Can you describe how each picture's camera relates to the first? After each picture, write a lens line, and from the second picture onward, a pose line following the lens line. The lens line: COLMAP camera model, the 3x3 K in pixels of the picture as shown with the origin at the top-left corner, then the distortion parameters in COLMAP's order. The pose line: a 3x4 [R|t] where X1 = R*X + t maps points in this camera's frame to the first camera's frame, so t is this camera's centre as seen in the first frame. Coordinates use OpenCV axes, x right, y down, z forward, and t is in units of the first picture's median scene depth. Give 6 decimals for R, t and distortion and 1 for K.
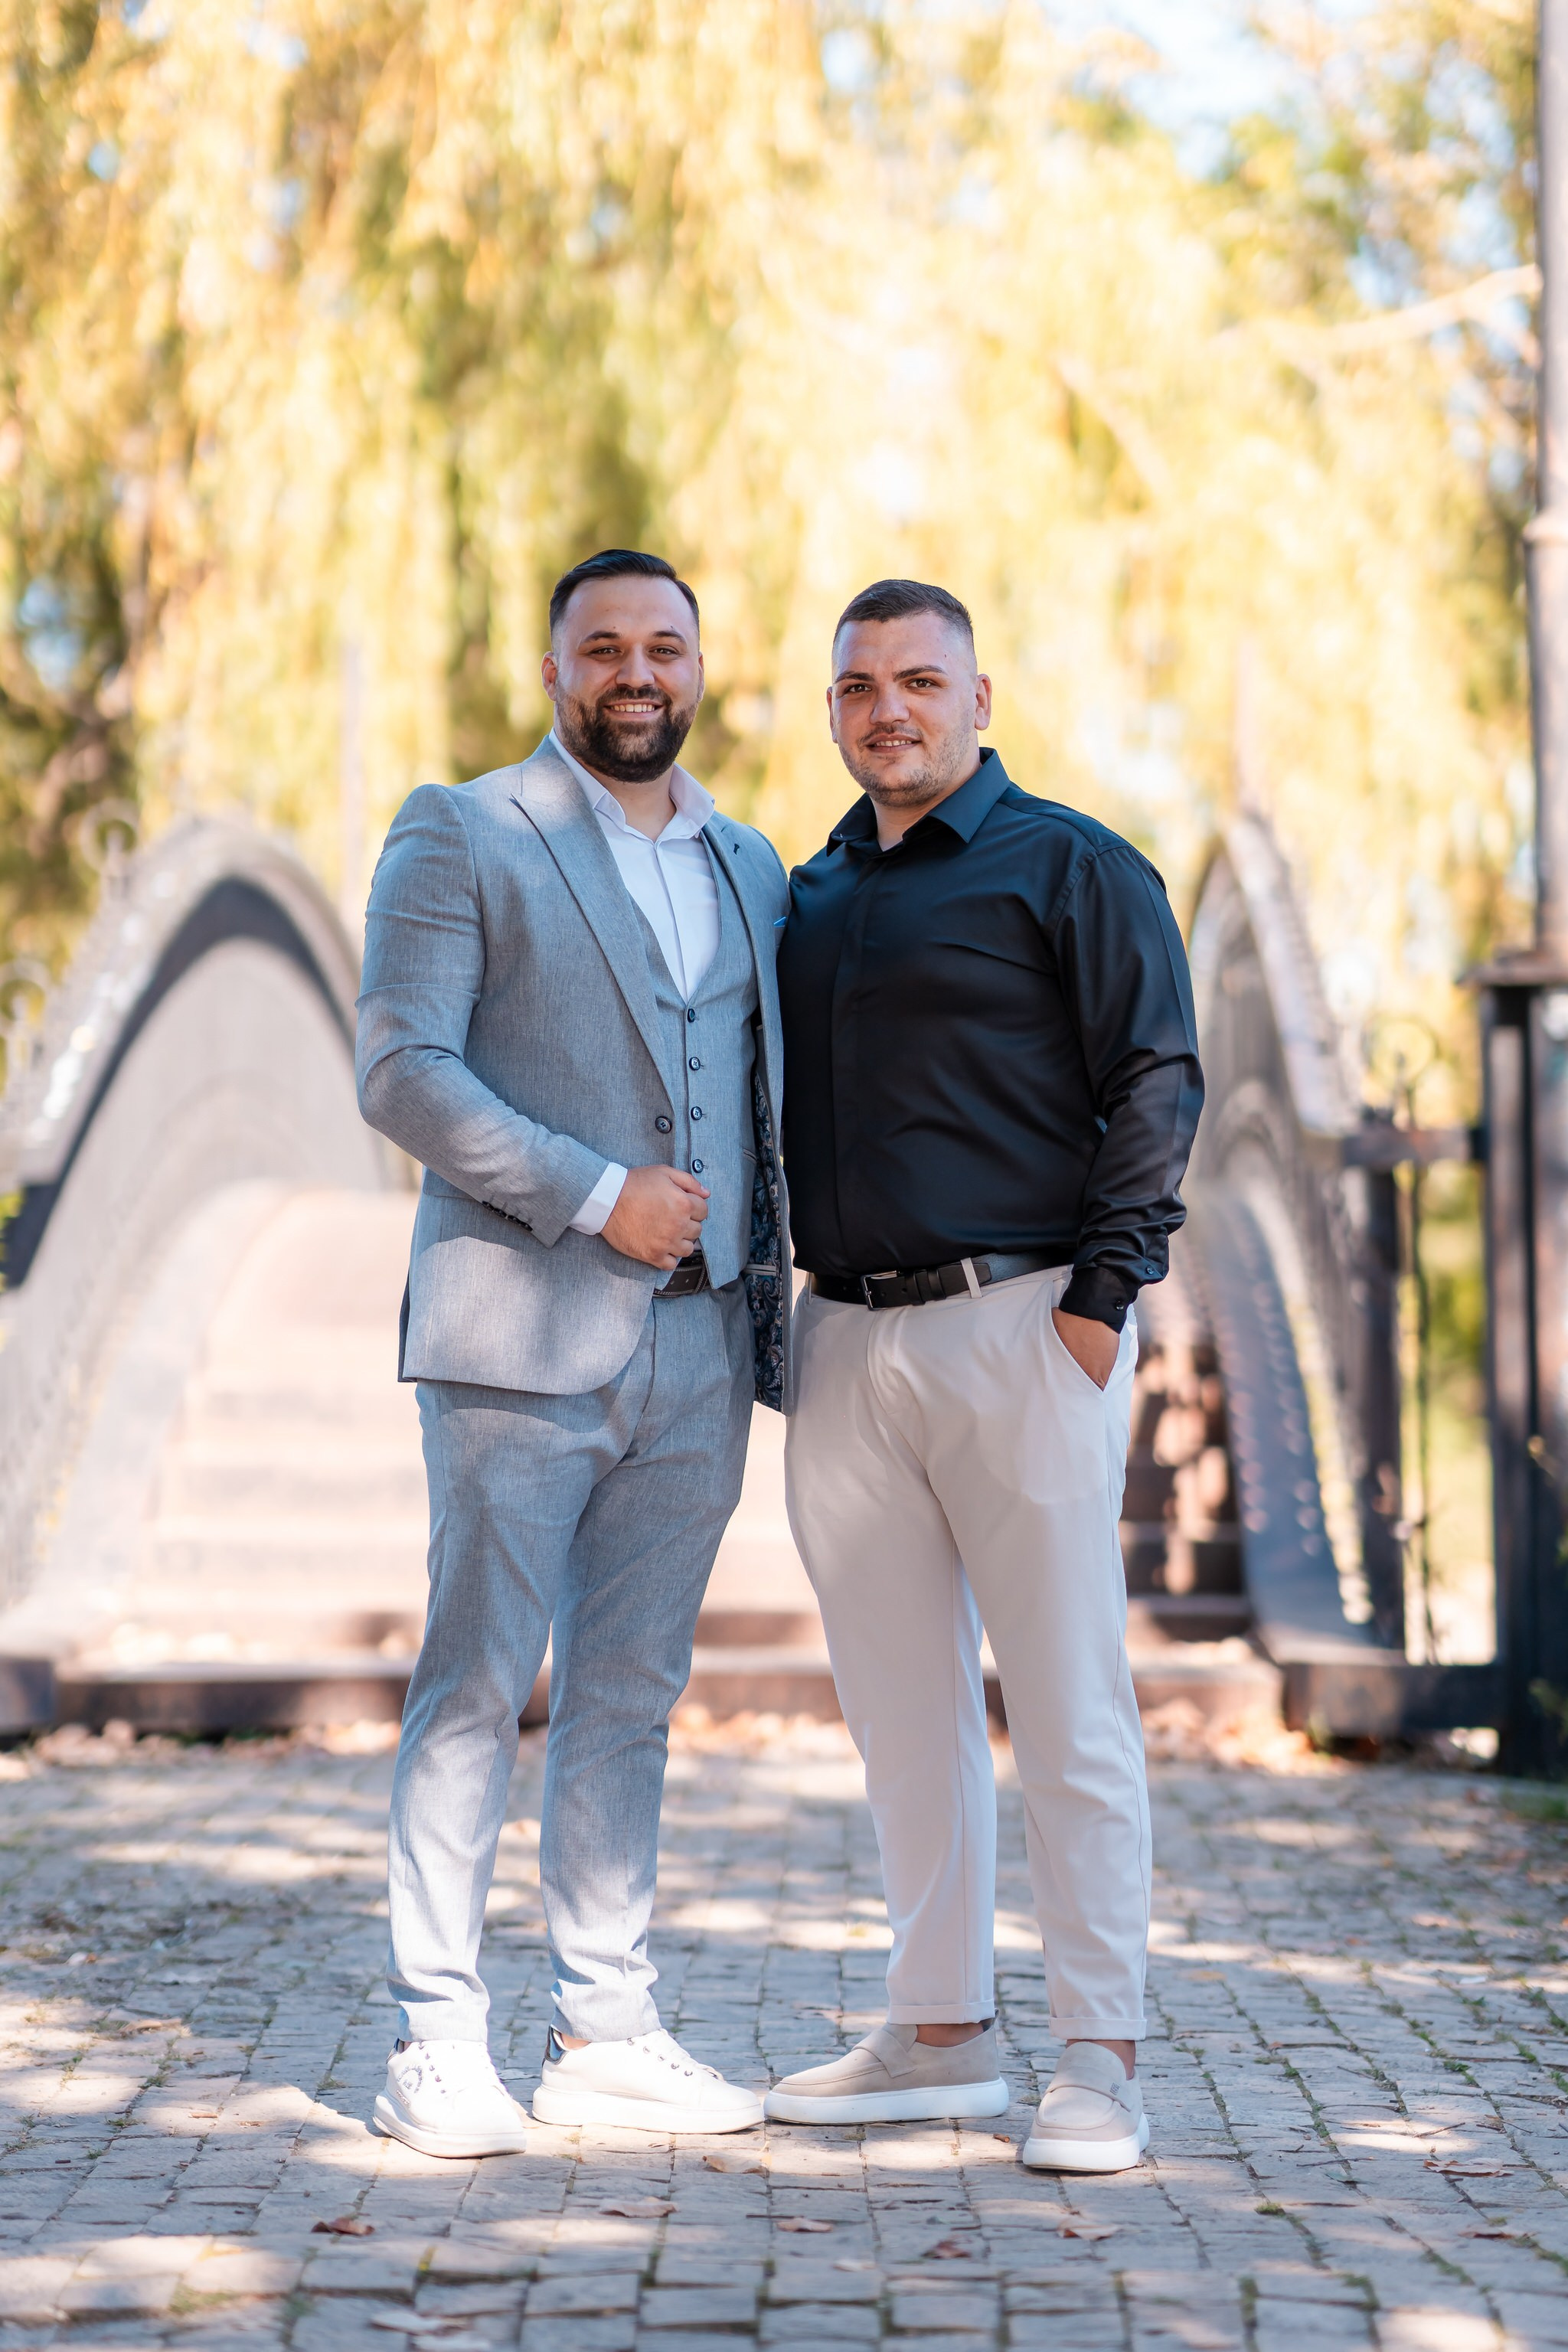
lens RADIAL K [[5631.0, 0, 784.0], [0, 5631.0, 1176.0], [0, 0, 1]] dist [-0.071459, 0.601773]
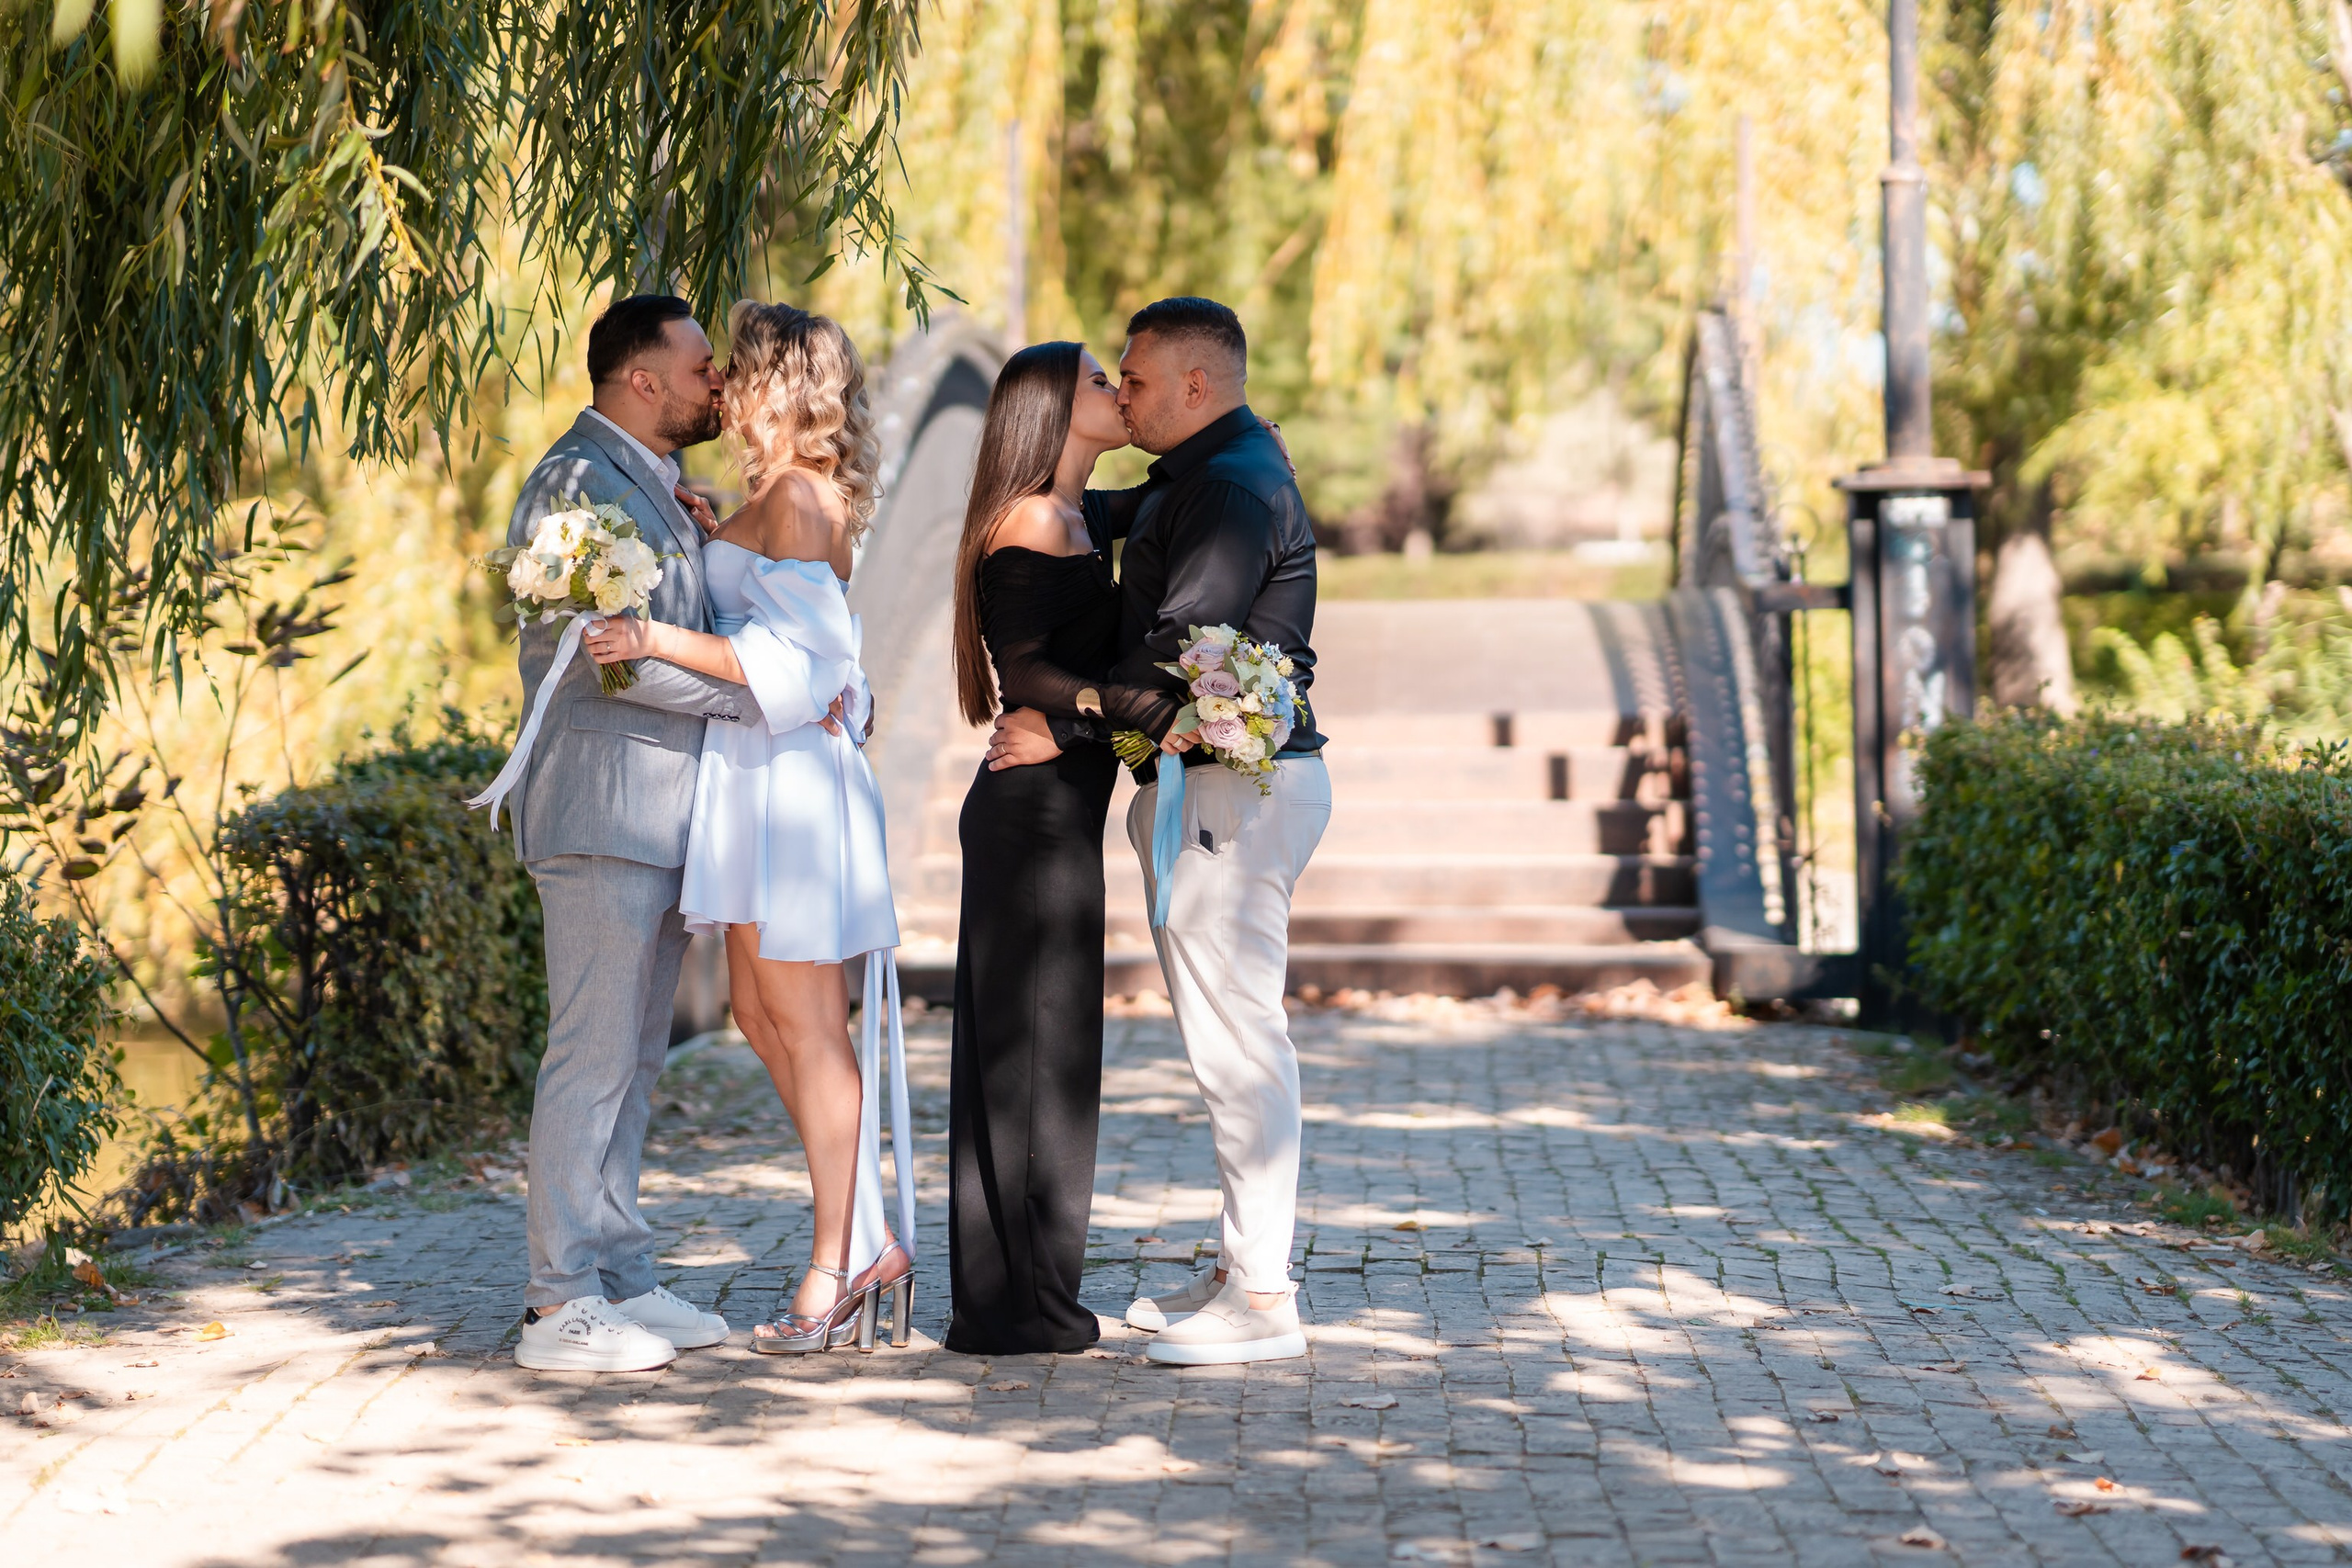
lens RADIAL K [[5630.4, 0, 1183.8], [0, 5630.4, 773.5], [0, 0, 1]] dist [-0.071459, 0.601773]
pose [[0.999452, -0.005976, -0.032561, -0.001354], [0.007708, 0.998546, 0.053352, -0.065366], [0.032194, -0.053574, 0.998045, -0.772475]]
